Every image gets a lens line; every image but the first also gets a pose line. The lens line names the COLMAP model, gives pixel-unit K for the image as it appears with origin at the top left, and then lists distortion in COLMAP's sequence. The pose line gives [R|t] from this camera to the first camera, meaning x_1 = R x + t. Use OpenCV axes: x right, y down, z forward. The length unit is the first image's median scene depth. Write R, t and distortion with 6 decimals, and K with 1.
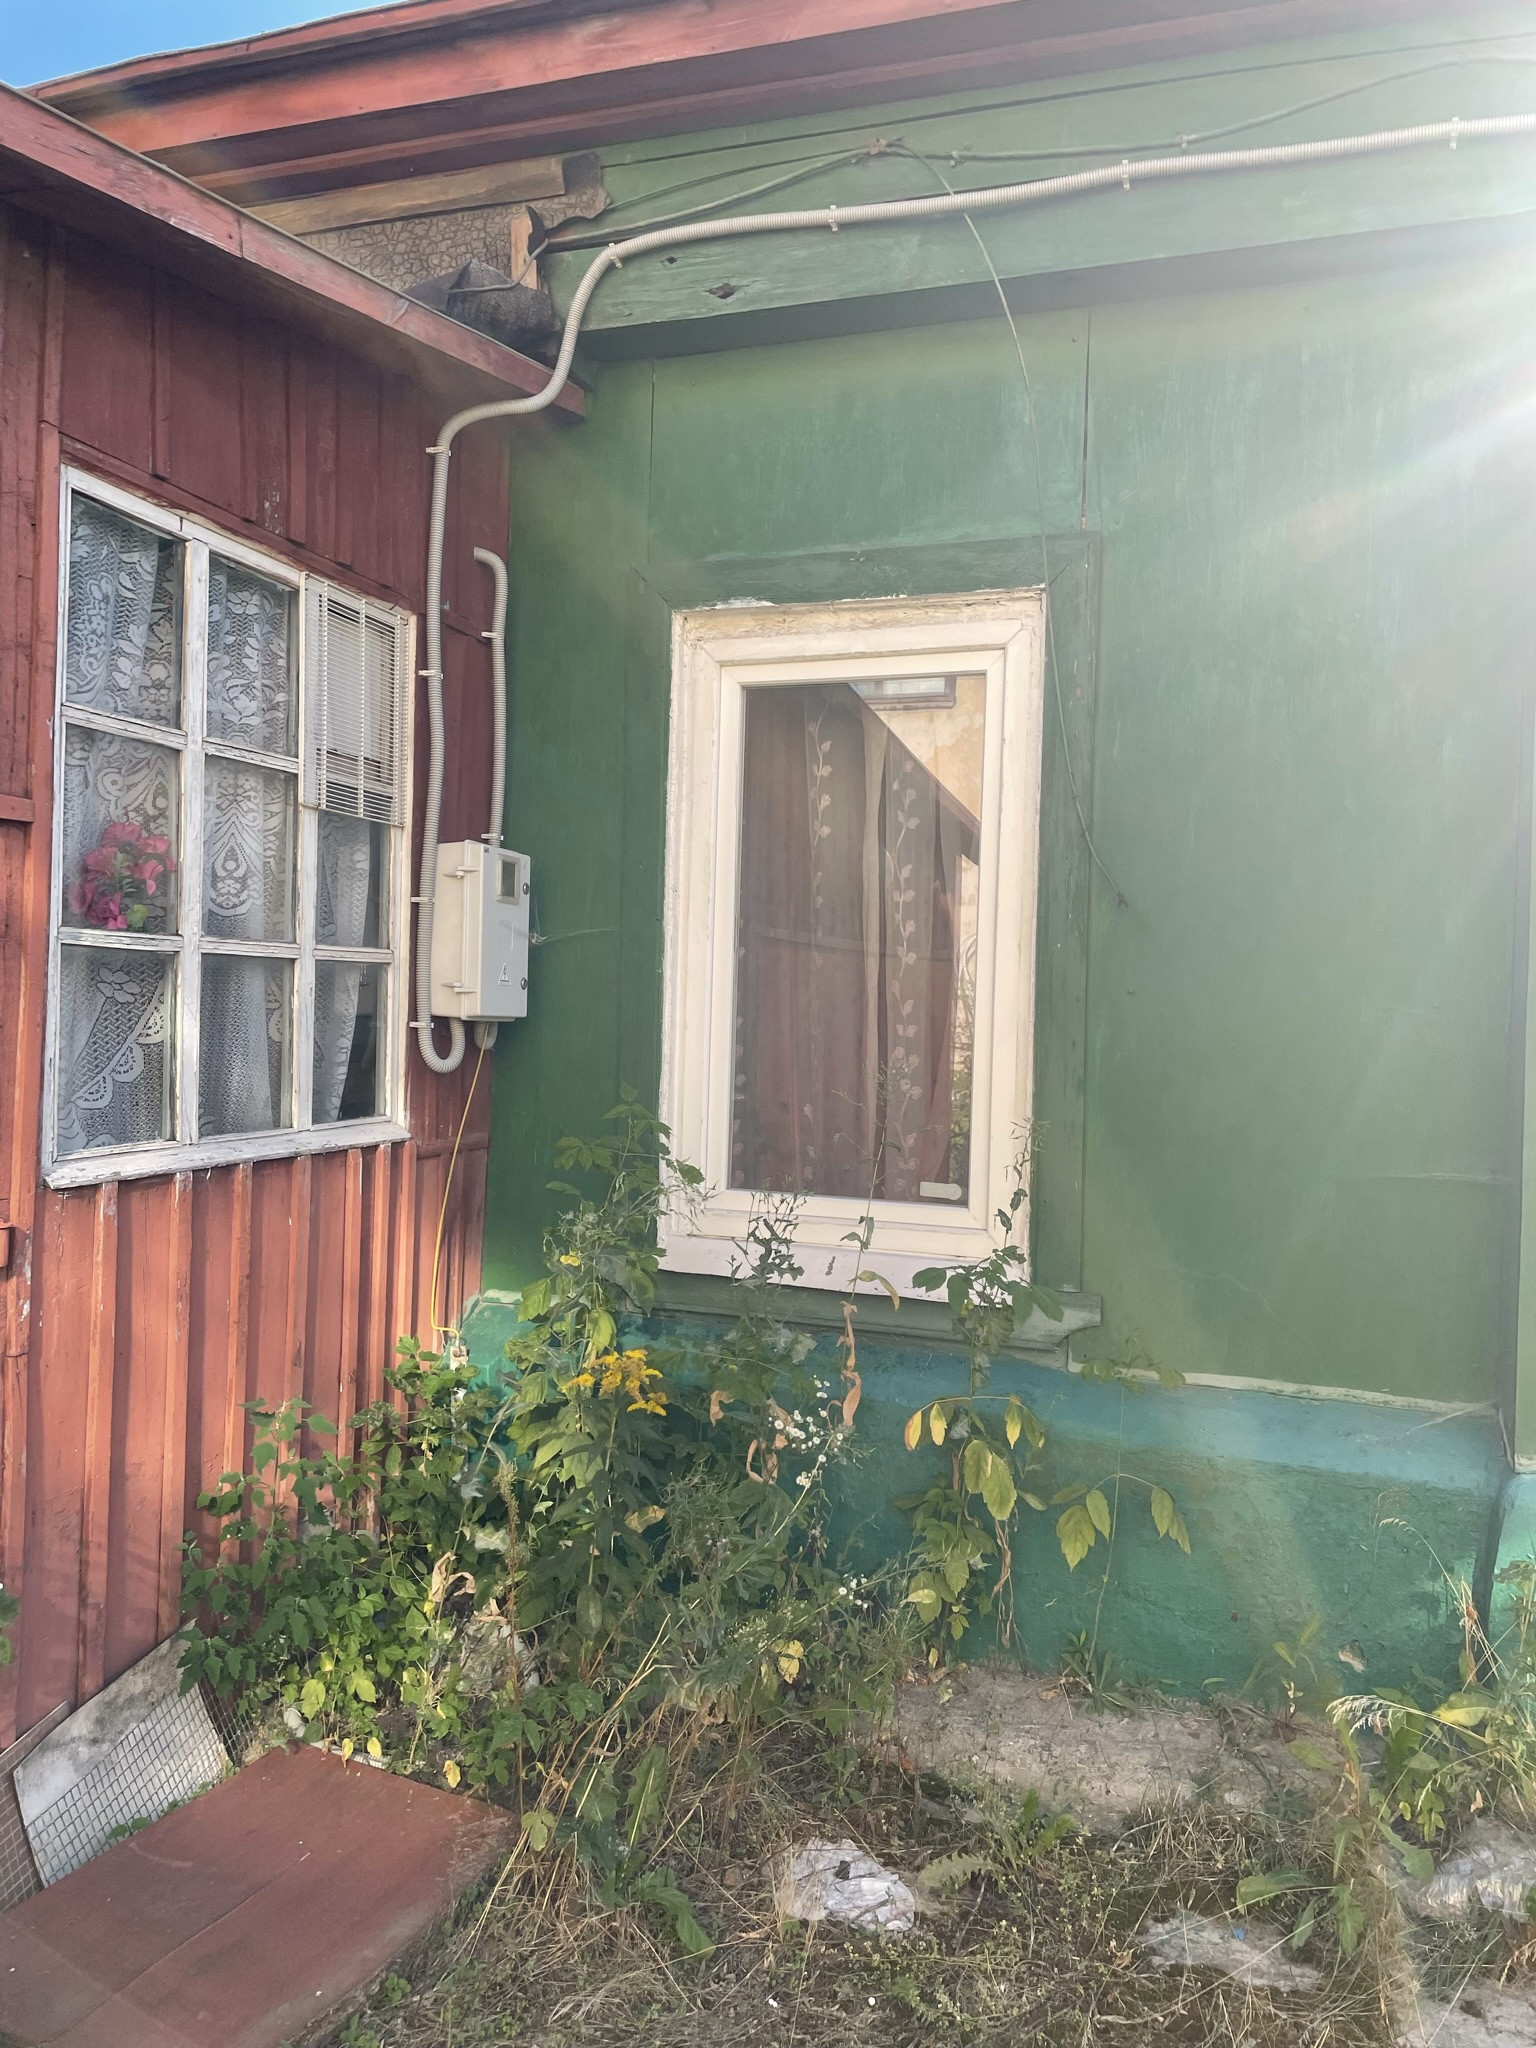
lens RADIAL K [[1554.4, 0, 757.1], [0, 1554.4, 1013.4], [0, 0, 1]] dist [0.080860, -0.106887]
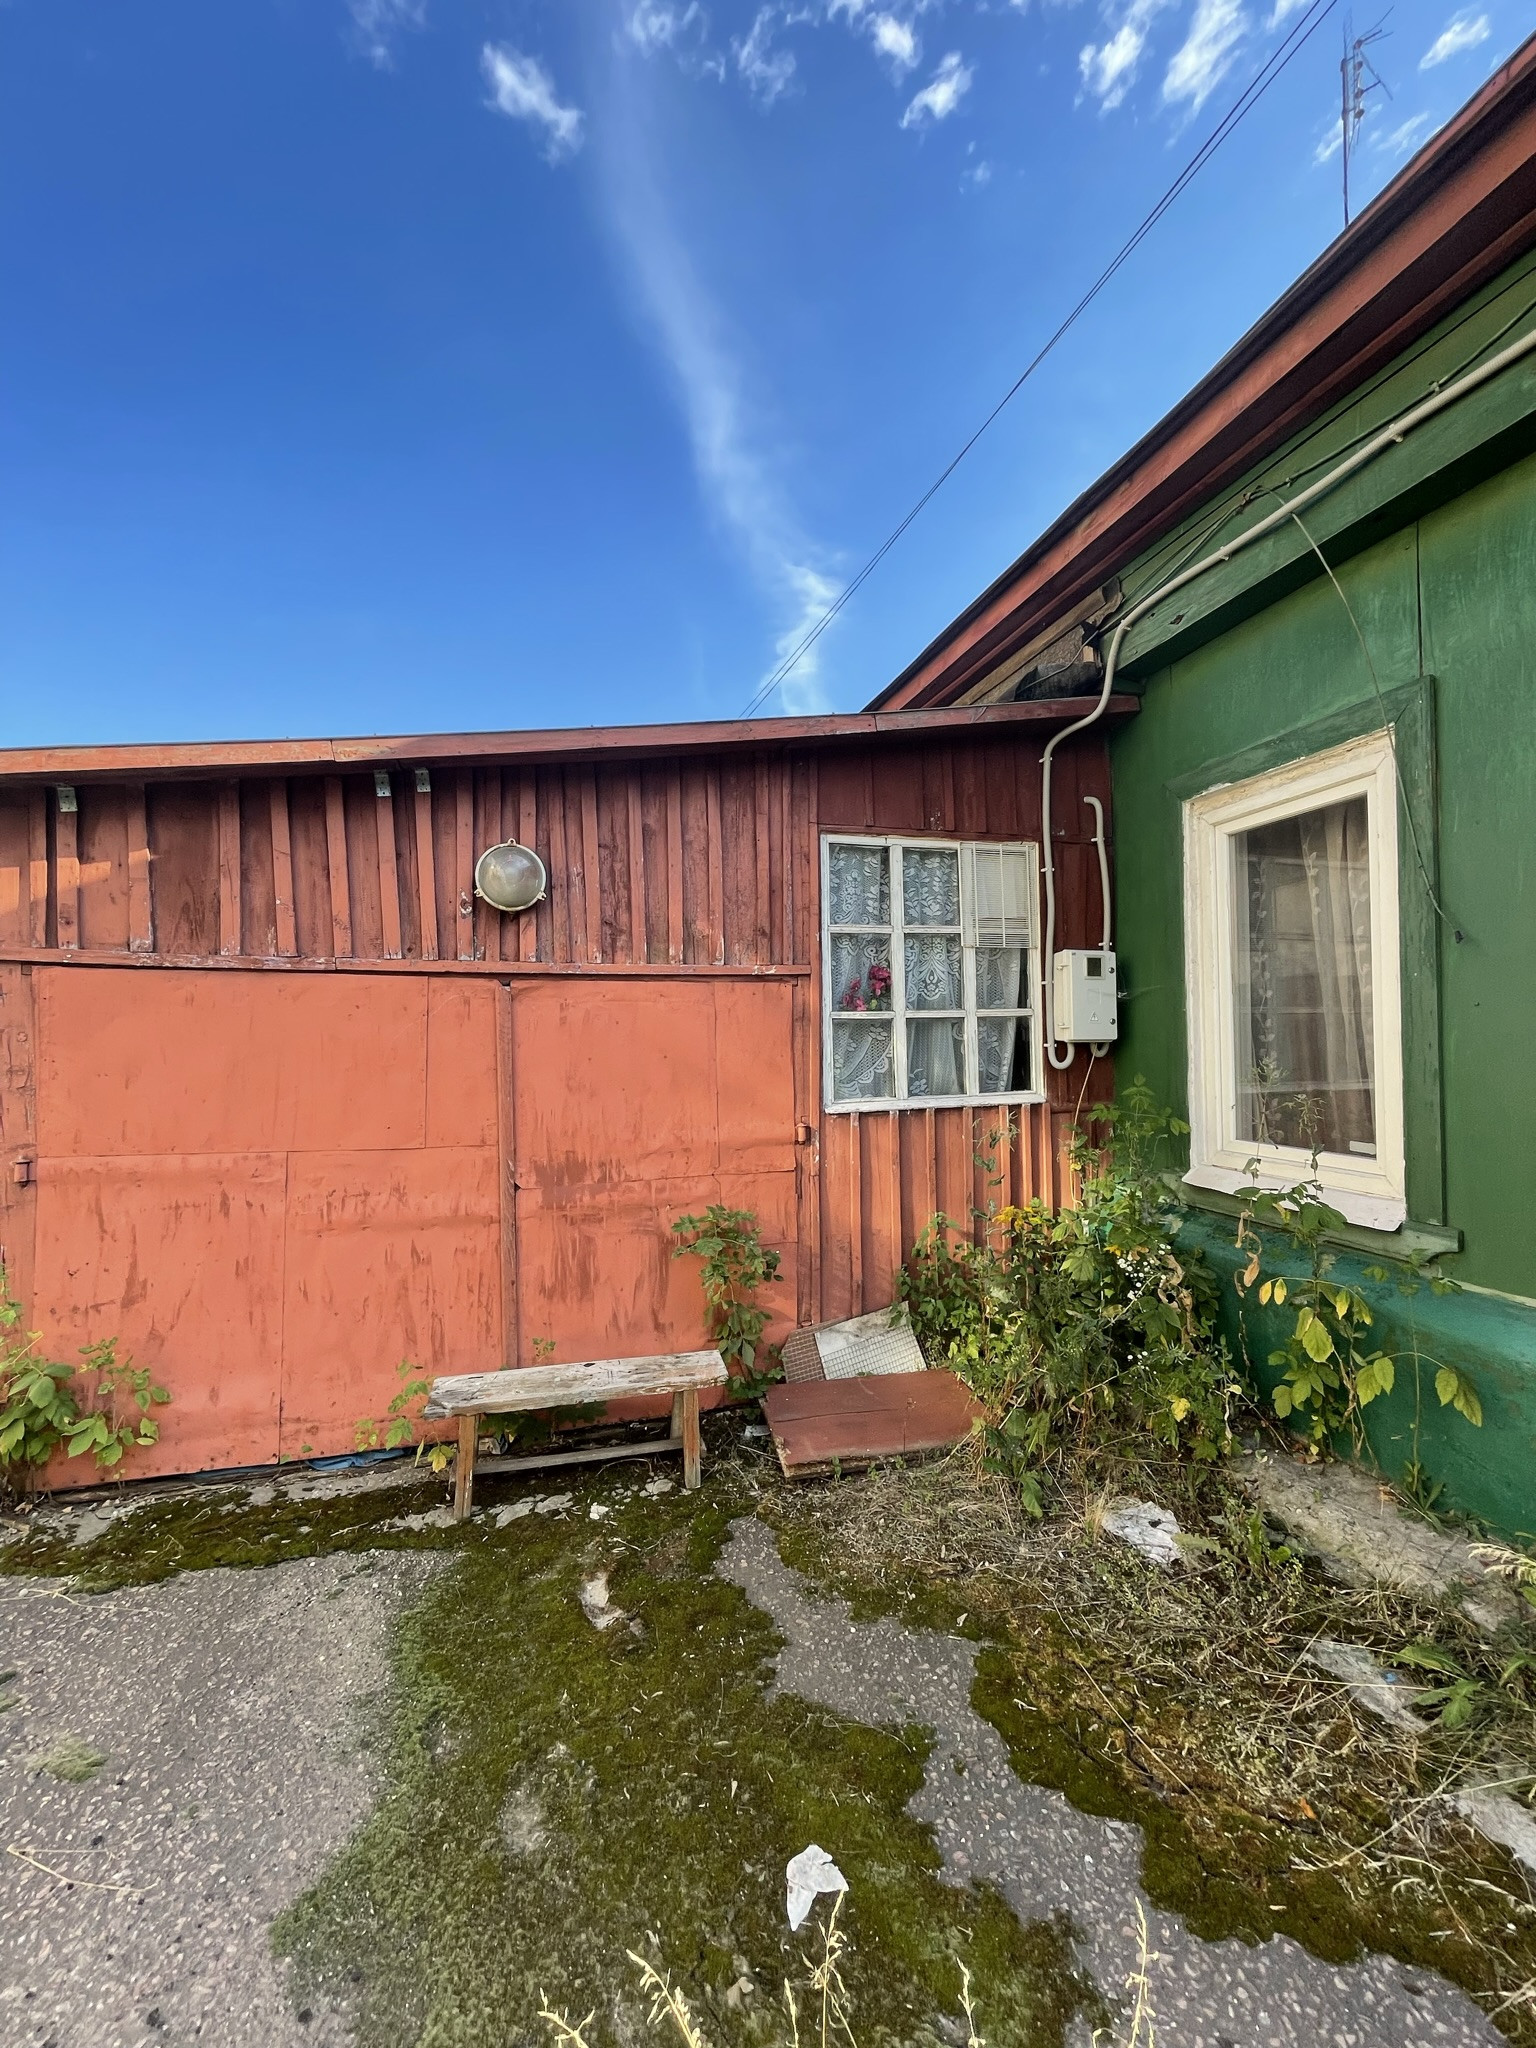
lens RADIAL K [[826.1, 0, 754.9], [0, 826.1, 1029.2], [0, 0, 1]] dist [-0.002730, 0.000056]
pose [[0.574817, -0.047151, -0.816922, 0.454250], [0.030376, 0.998880, -0.036279, 0.014260], [0.817718, -0.003961, 0.575606, 0.091350]]
